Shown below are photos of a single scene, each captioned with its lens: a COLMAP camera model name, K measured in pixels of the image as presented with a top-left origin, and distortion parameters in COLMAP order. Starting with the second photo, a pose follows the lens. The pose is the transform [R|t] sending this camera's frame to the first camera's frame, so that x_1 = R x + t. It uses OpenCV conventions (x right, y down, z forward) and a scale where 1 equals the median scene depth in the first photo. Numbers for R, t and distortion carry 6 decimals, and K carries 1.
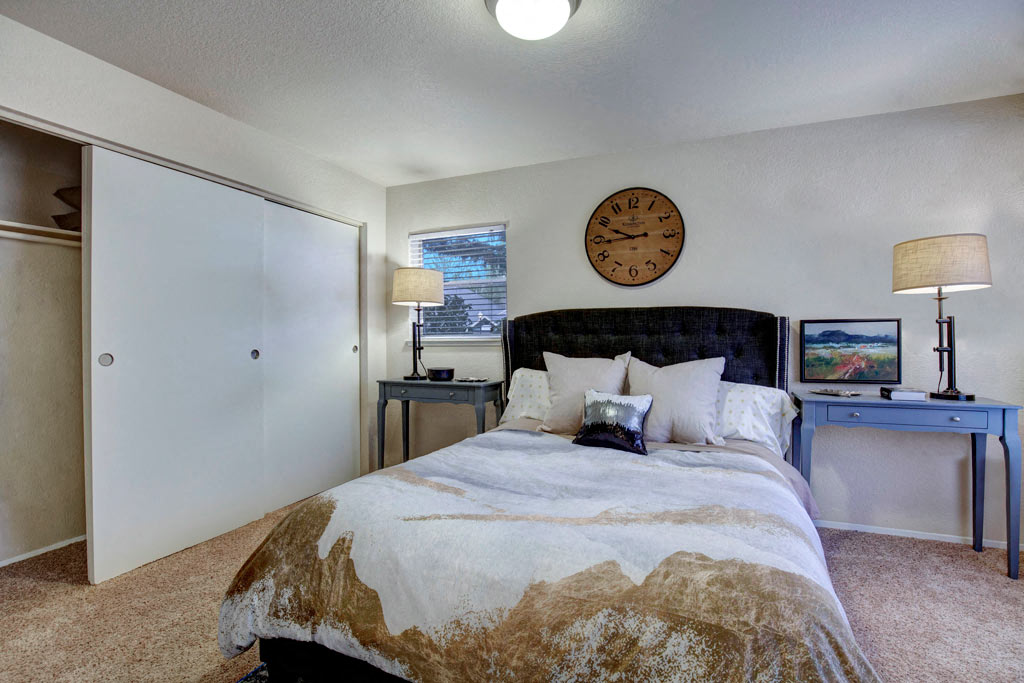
lens RADIAL K [[471.5, 0, 519.9], [0, 471.5, 341.8], [0, 0, 1]] dist [-0.018501, 0.000687]
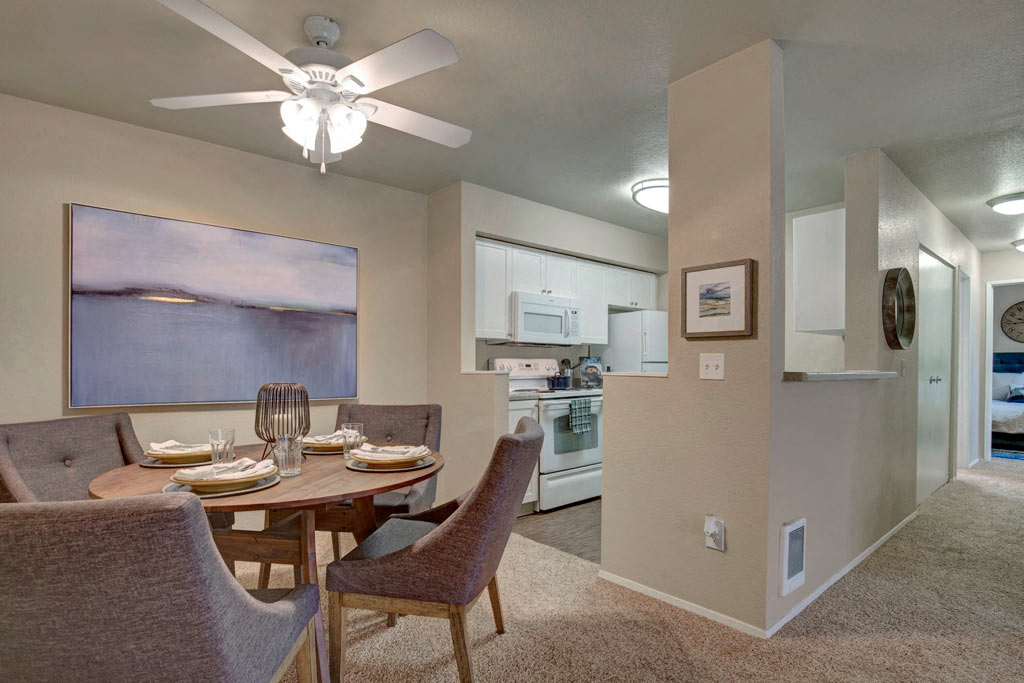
lens RADIAL K [[487.9, 0, 518.2], [0, 487.9, 362.1], [0, 0, 1]] dist [-0.013128, 0.000496]
pose [[0.884518, 0.017990, -0.466160, -1.034950], [-0.022006, 0.999753, -0.003173, 0.045057], [0.465988, 0.013065, 0.884695, -2.661617]]
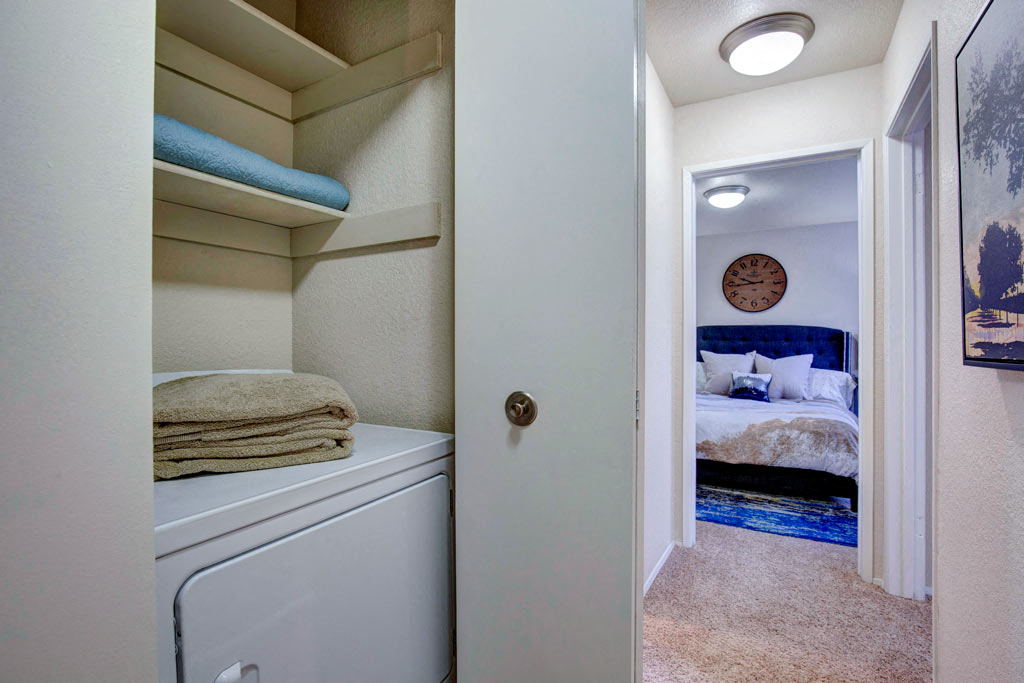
lens RADIAL K [[471.5, 0, 519.9], [0, 471.5, 341.8], [0, 0, 1]] dist [-0.018501, 0.000687]
pose [[0.991755, 0.007647, -0.127917, -0.439667], [-0.008857, 0.999921, -0.008892, 0.011377], [0.127839, 0.009951, 0.991745, -0.905523]]
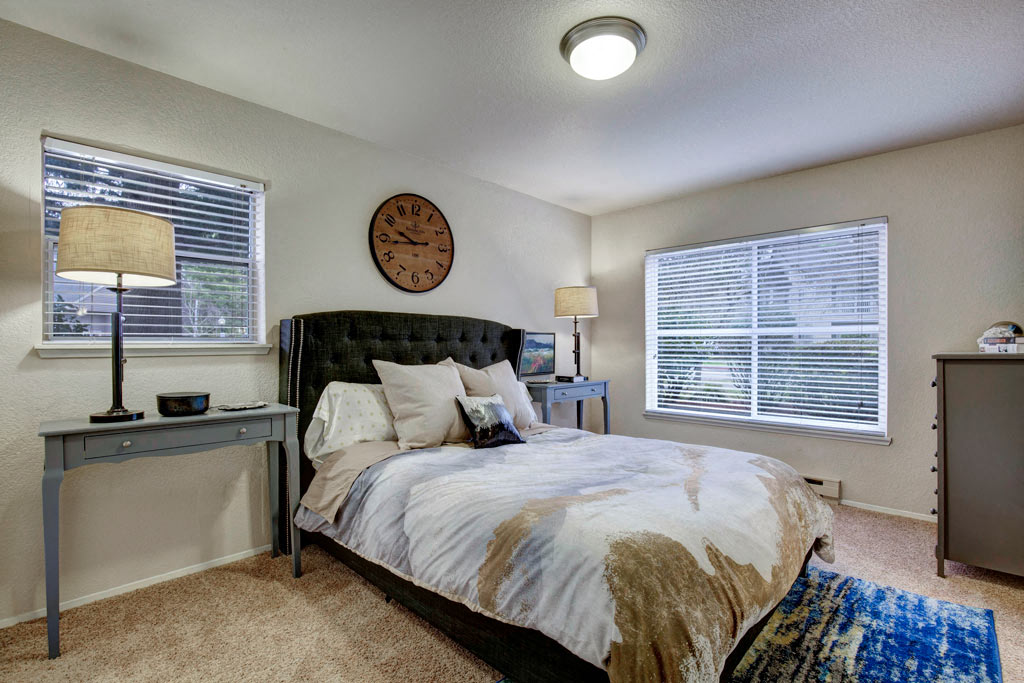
lens RADIAL K [[471.5, 0, 519.9], [0, 471.5, 341.8], [0, 0, 1]] dist [-0.018501, 0.000687]
pose [[0.360226, 0.009411, 0.932818, -0.724603], [0.006727, 0.999897, -0.012686, 0.001133], [-0.932841, 0.010844, 0.360126, 0.509604]]
